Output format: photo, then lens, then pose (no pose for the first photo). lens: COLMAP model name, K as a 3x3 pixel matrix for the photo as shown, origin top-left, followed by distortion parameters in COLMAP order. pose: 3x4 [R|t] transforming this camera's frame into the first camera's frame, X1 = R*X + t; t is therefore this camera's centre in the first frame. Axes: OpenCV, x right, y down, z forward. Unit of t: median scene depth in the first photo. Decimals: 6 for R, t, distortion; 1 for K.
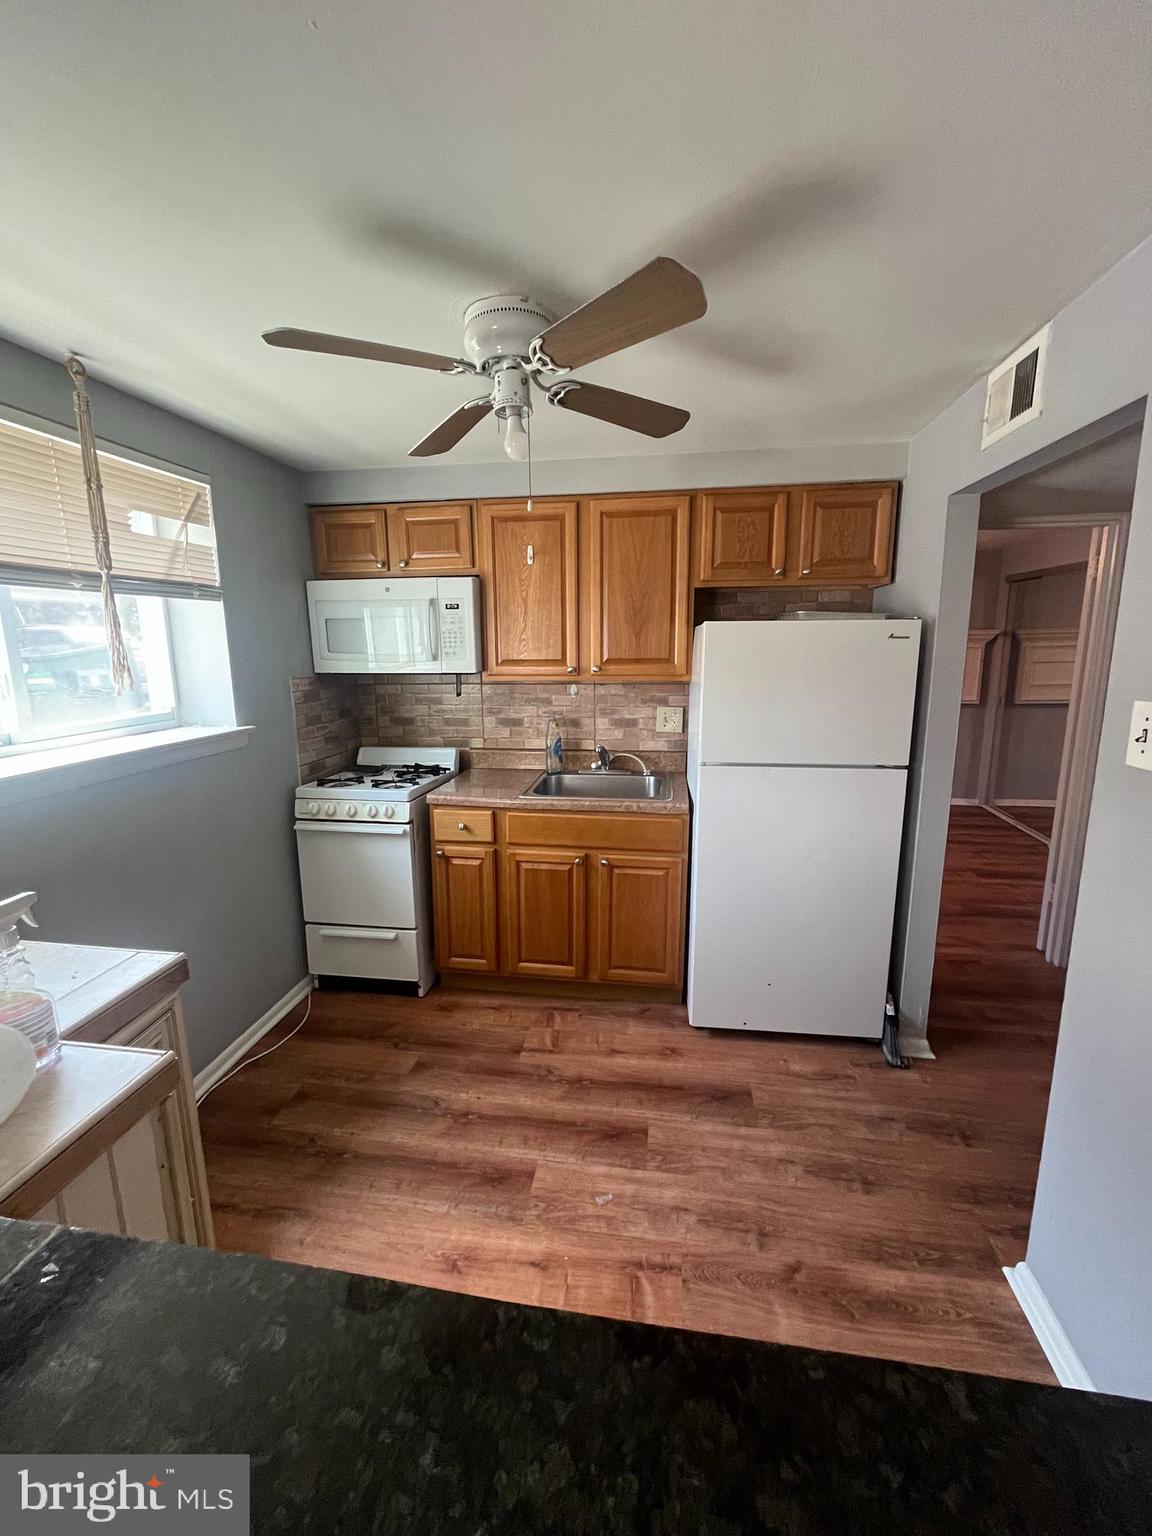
lens RADIAL K [[655.8, 0, 576.0], [0, 655.8, 768.0], [0, 0, 1]] dist [-0.000910, -0.000241]
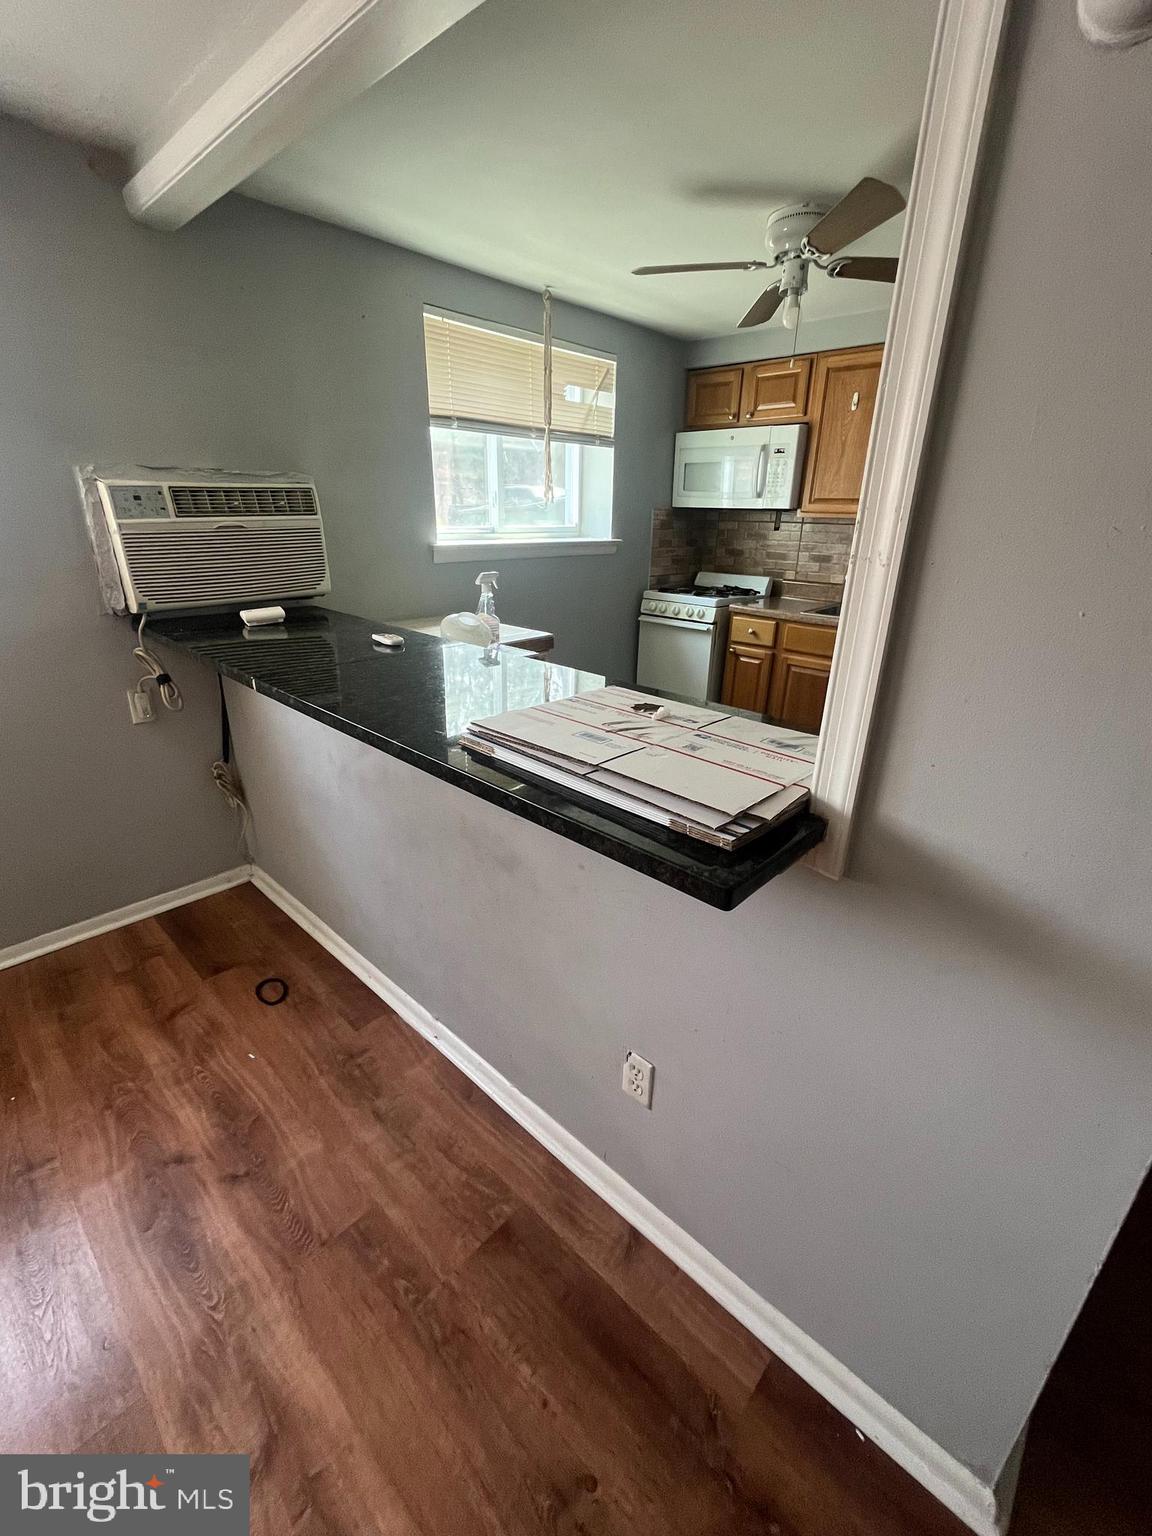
lens RADIAL K [[655.8, 0, 576.0], [0, 655.8, 768.0], [0, 0, 1]] dist [-0.000910, -0.000241]
pose [[0.829602, 0.226666, -0.510277, 0.261887], [-0.129915, 0.967172, 0.218406, 0.111551], [0.543031, -0.114897, 0.831815, -0.302158]]
